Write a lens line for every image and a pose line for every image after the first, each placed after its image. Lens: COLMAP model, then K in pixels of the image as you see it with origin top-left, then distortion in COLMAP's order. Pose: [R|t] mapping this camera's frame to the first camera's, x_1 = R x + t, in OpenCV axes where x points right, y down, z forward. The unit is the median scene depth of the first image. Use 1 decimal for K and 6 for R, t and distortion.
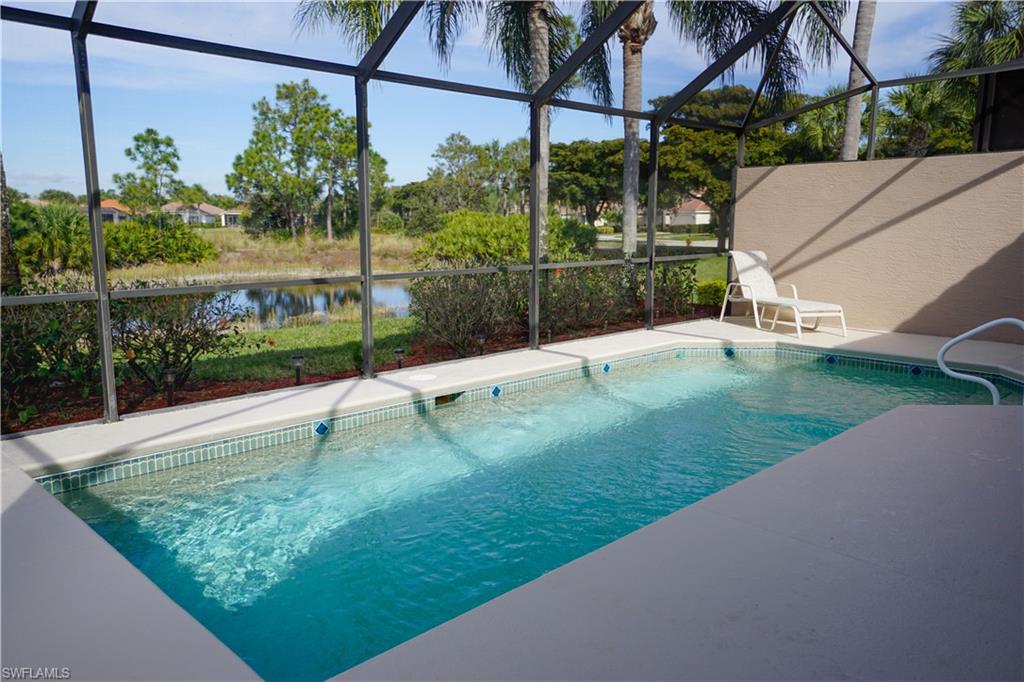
lens RADIAL K [[766.8, 0, 511.1], [0, 766.8, 339.8], [0, 0, 1]] dist [0.036159, 0.013357]
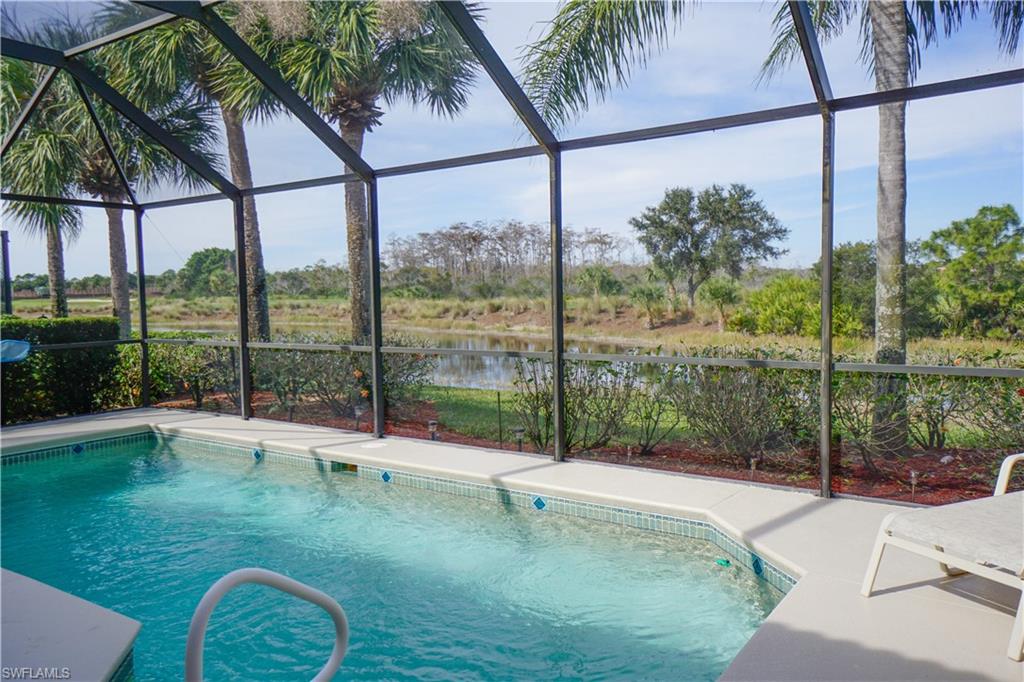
lens RADIAL K [[766.8, 0, 510.7], [0, 766.8, 341.5], [0, 0, 1]] dist [0.036159, 0.013357]
pose [[0.162681, 0.060075, -0.984848, 0.840570], [-0.132955, 0.990376, 0.038451, -0.140834], [0.977680, 0.124685, 0.169103, 0.866543]]
